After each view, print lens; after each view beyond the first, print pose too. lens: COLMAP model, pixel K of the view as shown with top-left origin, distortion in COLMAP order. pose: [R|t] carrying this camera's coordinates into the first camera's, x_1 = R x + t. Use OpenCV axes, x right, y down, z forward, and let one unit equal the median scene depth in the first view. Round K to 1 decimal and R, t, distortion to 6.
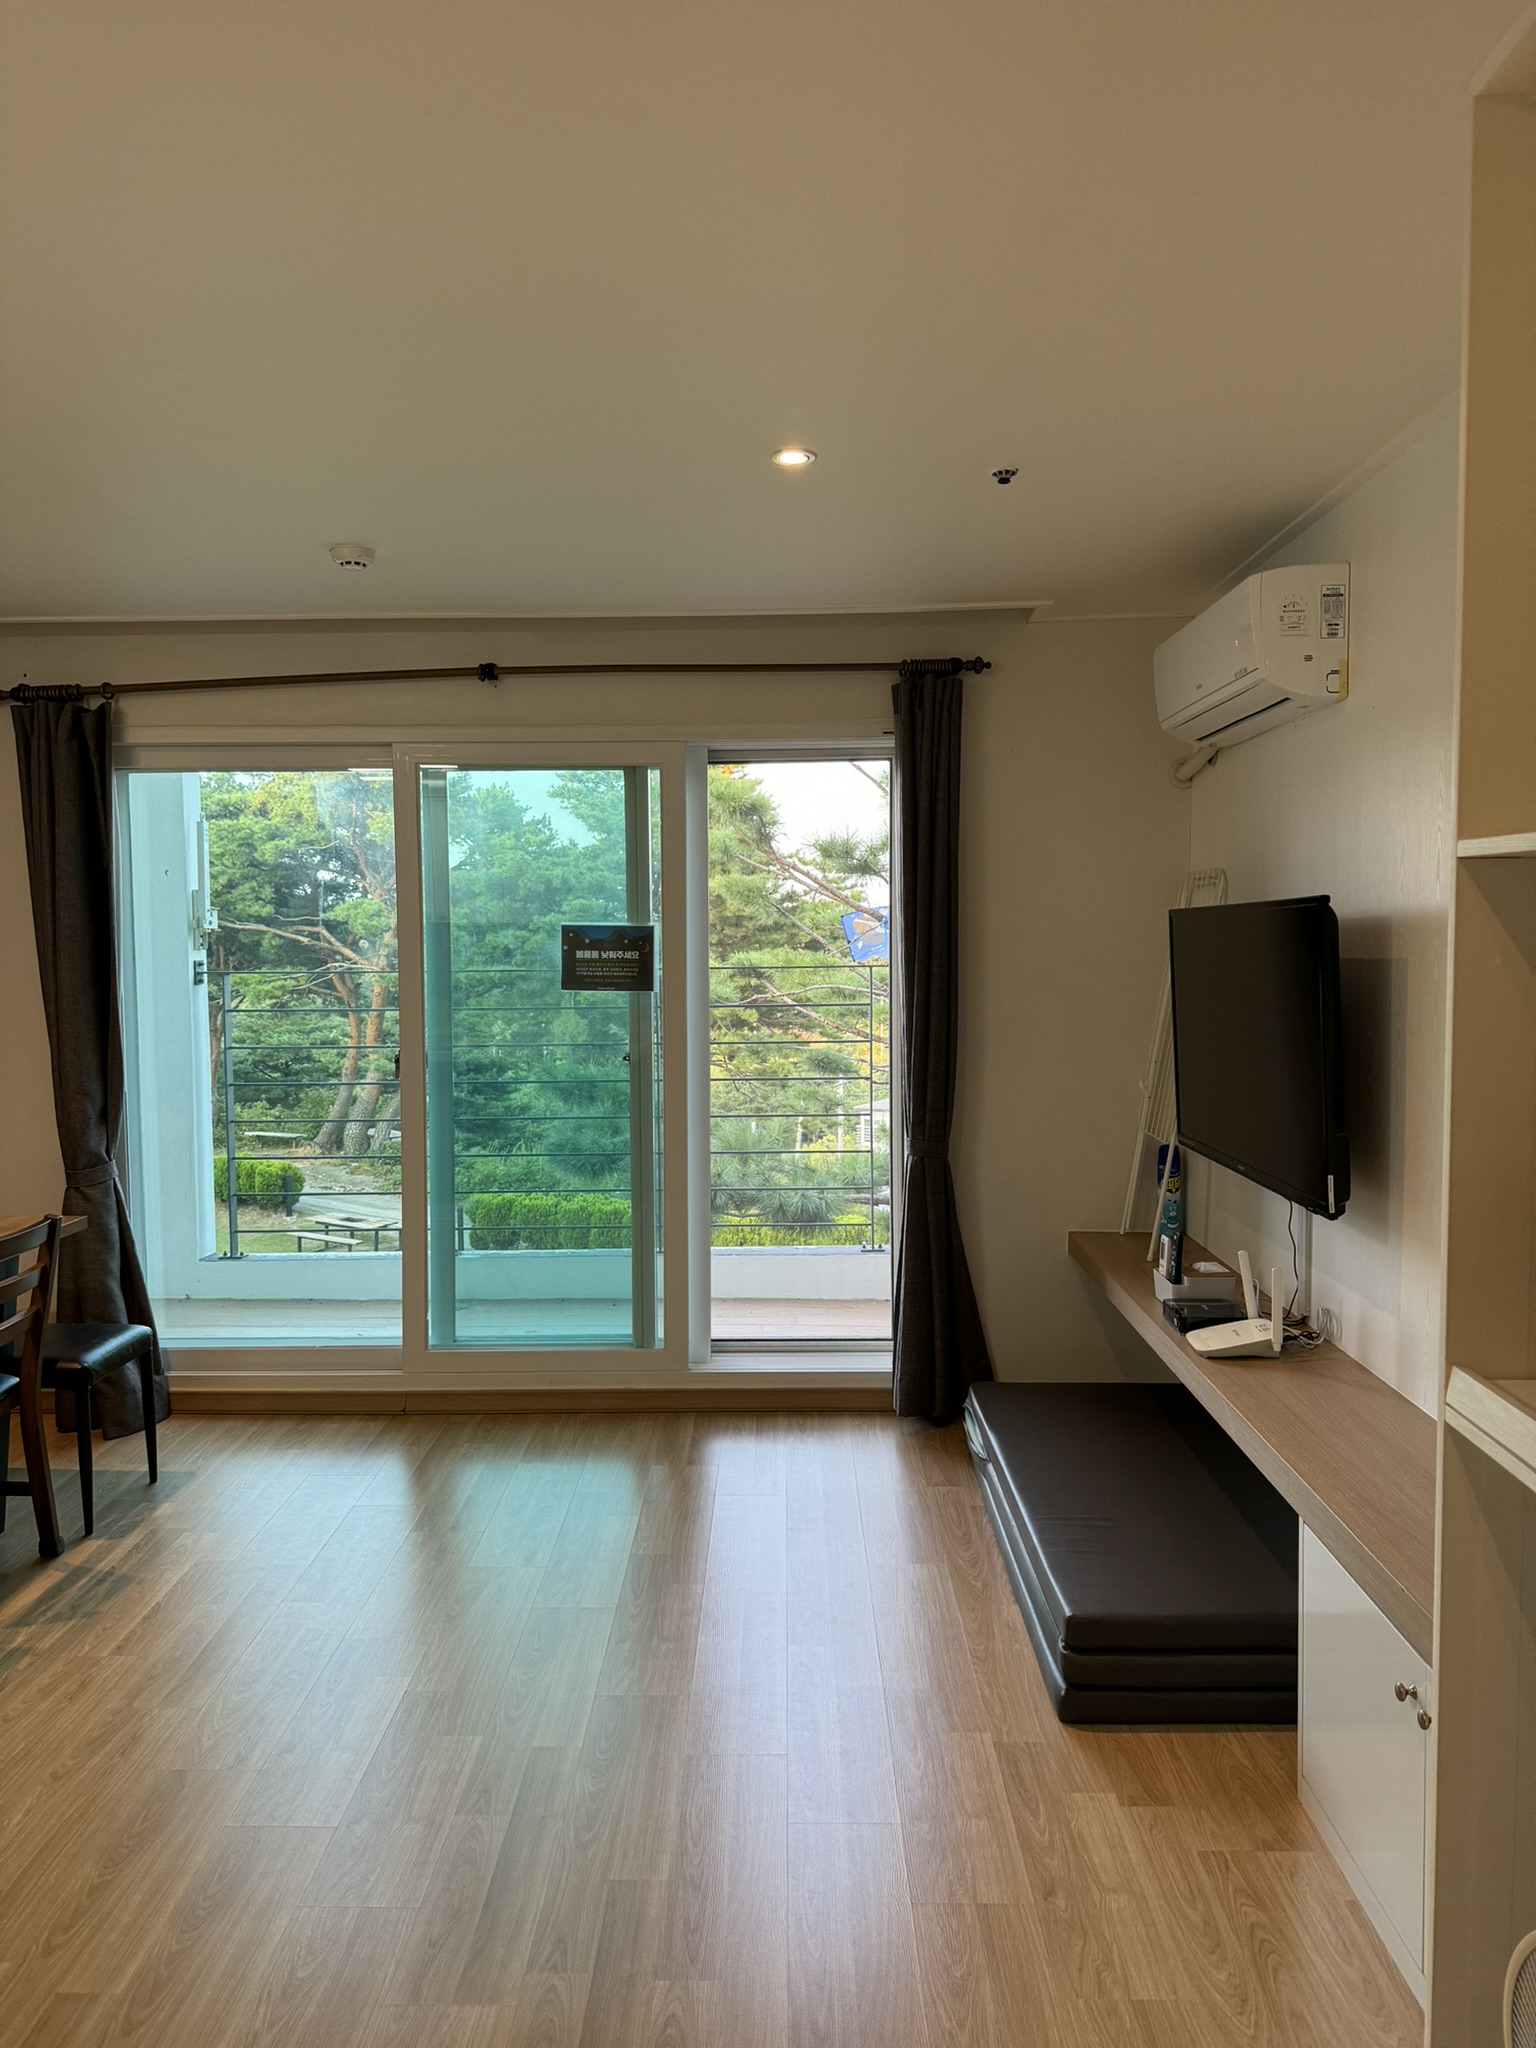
lens RADIAL K [[1433.3, 0, 751.8], [0, 1433.3, 1038.8], [0, 0, 1]] dist [0.042421, -0.045119]
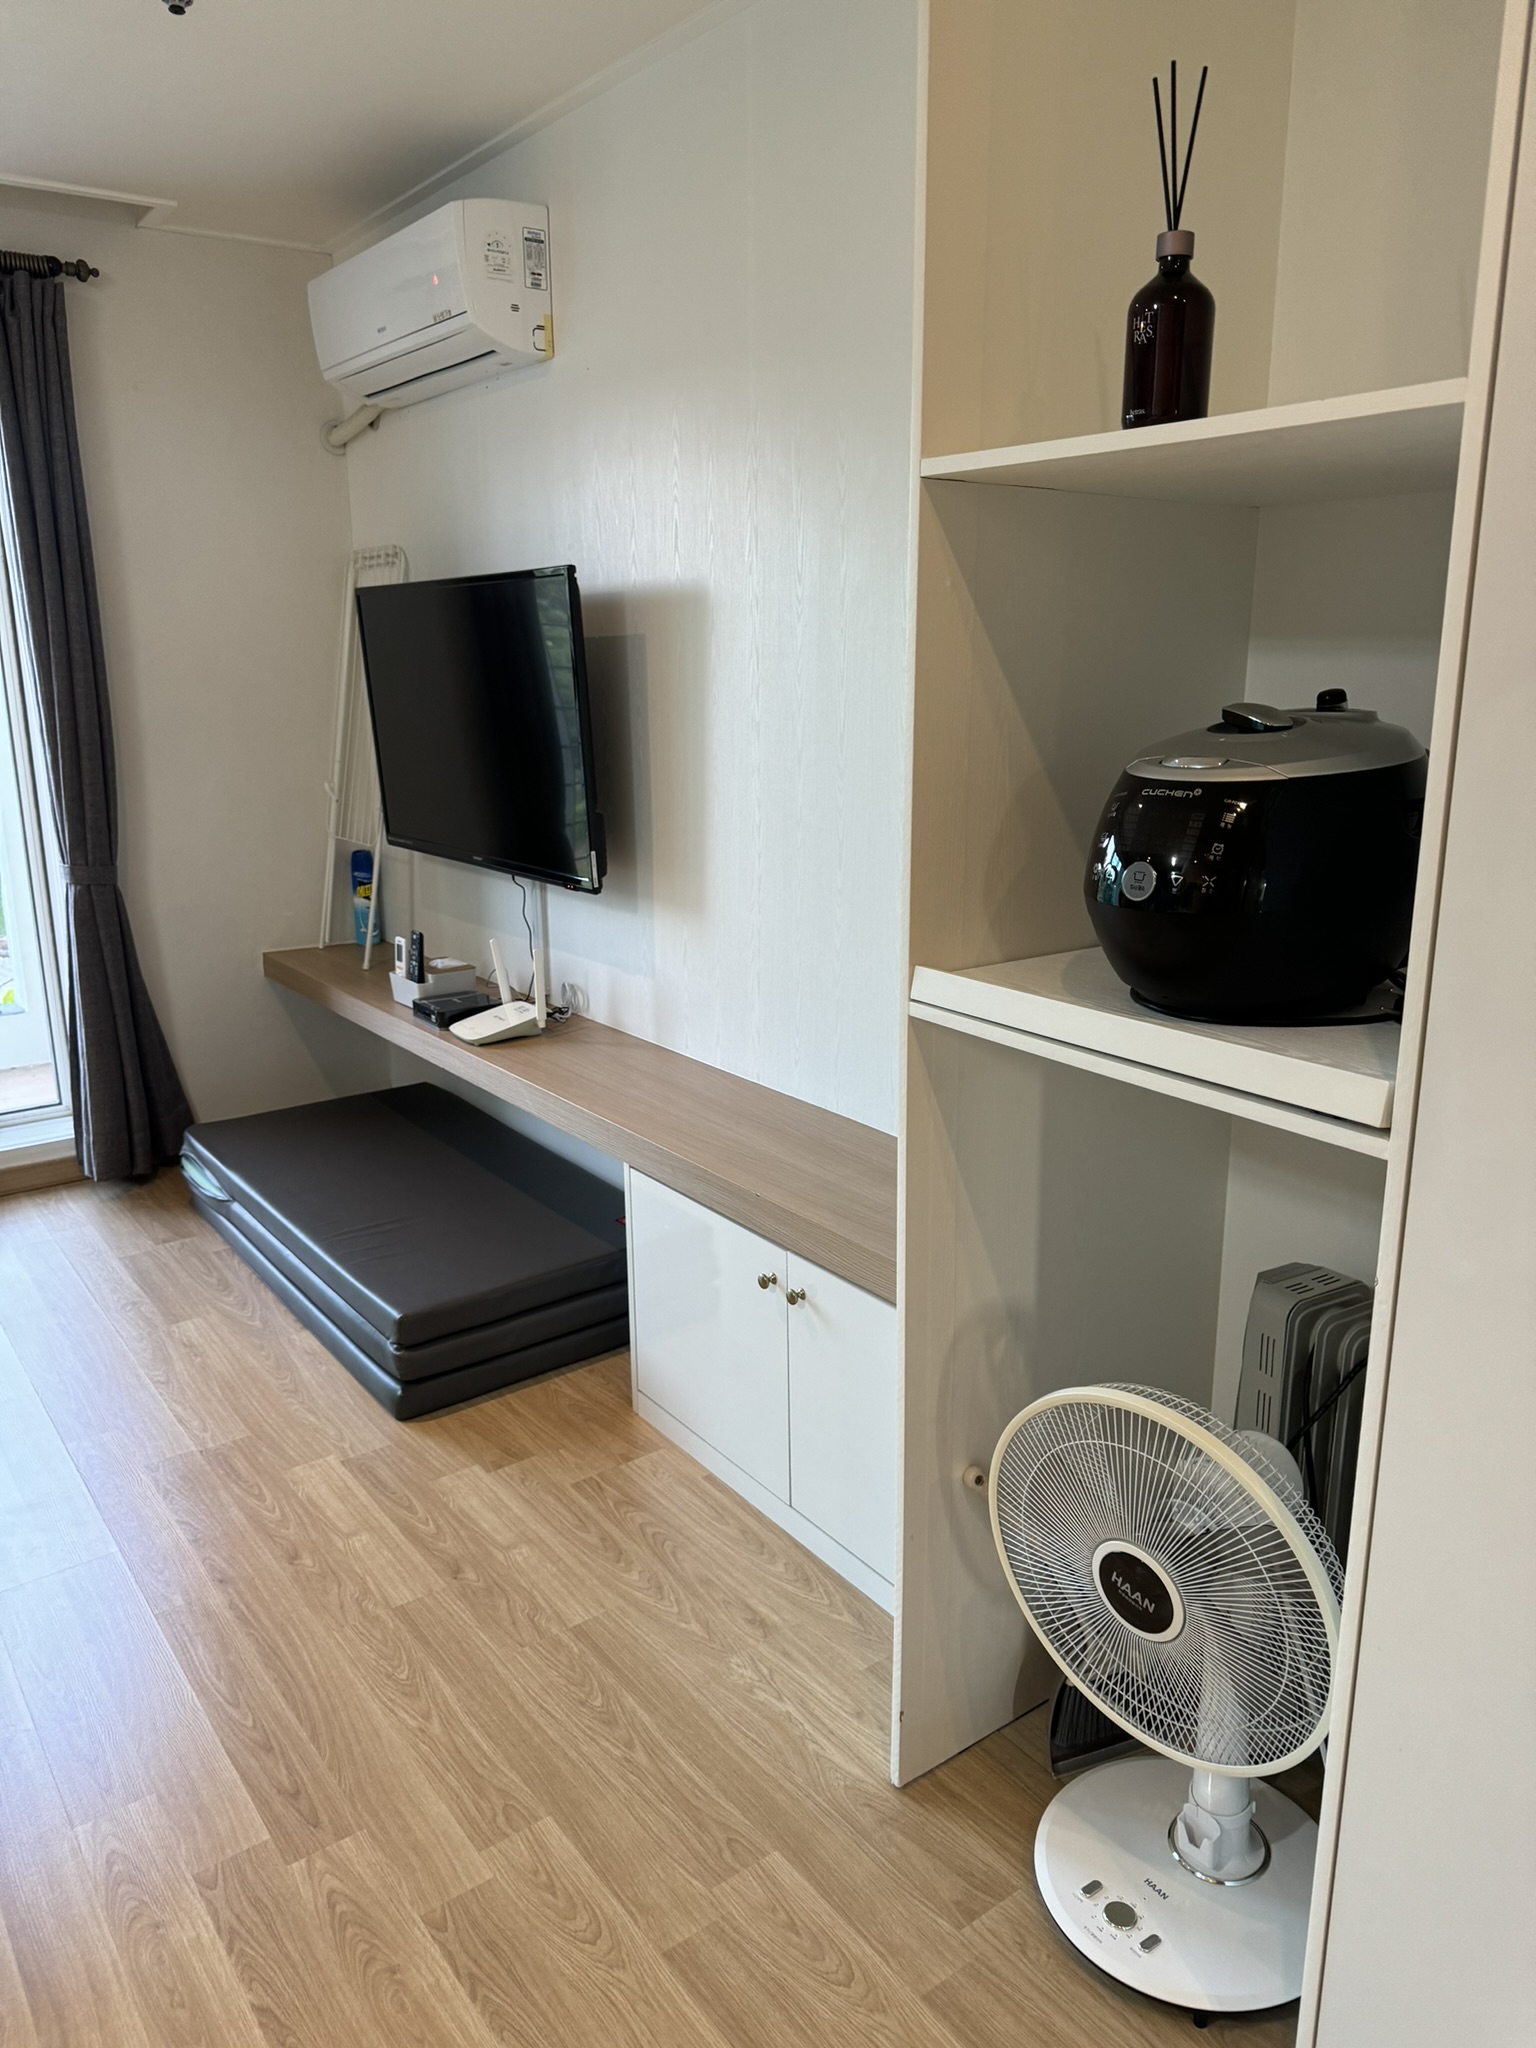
lens RADIAL K [[1433.3, 0, 769.9], [0, 1433.3, 1031.7], [0, 0, 1]] dist [0.042421, -0.045119]
pose [[0.787162, -0.150455, 0.598114, -0.086013], [0.041137, 0.980437, 0.192488, 0.019021], [-0.615373, -0.126914, 0.777951, 0.067475]]
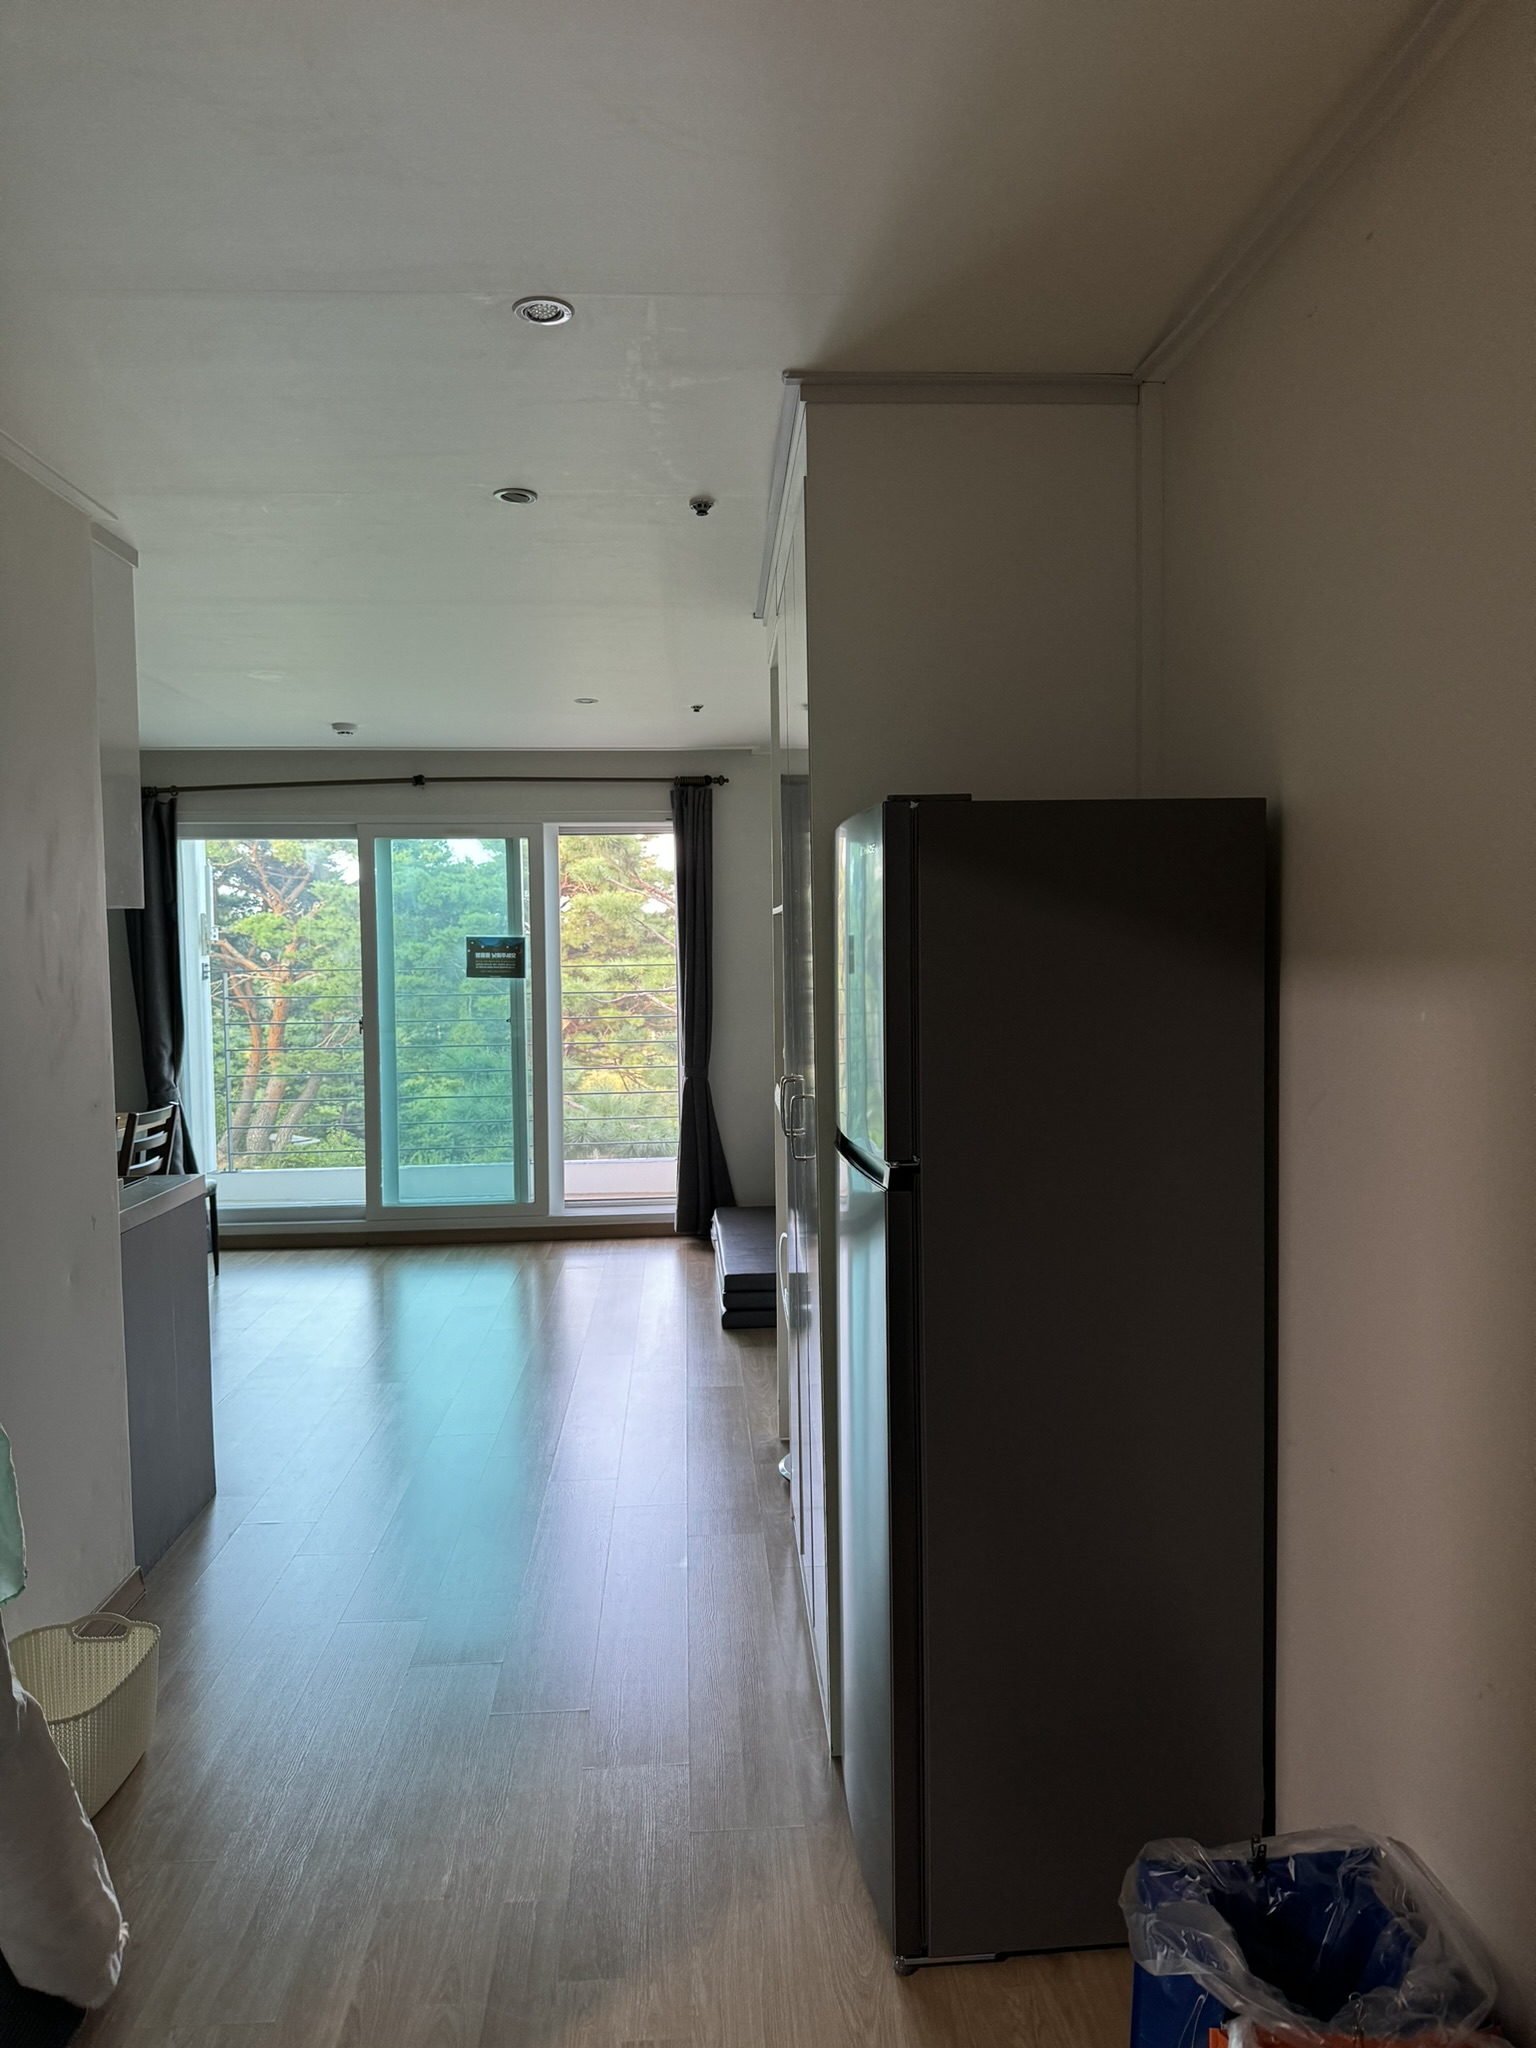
lens RADIAL K [[1433.3, 0, 773.8], [0, 1433.3, 1045.4], [0, 0, 1]] dist [0.042421, -0.045119]
pose [[0.996374, -0.009129, 0.084595, 0.074048], [0.009439, 0.999950, -0.003261, 0.051152], [-0.084561, 0.004048, 0.996410, -0.640362]]
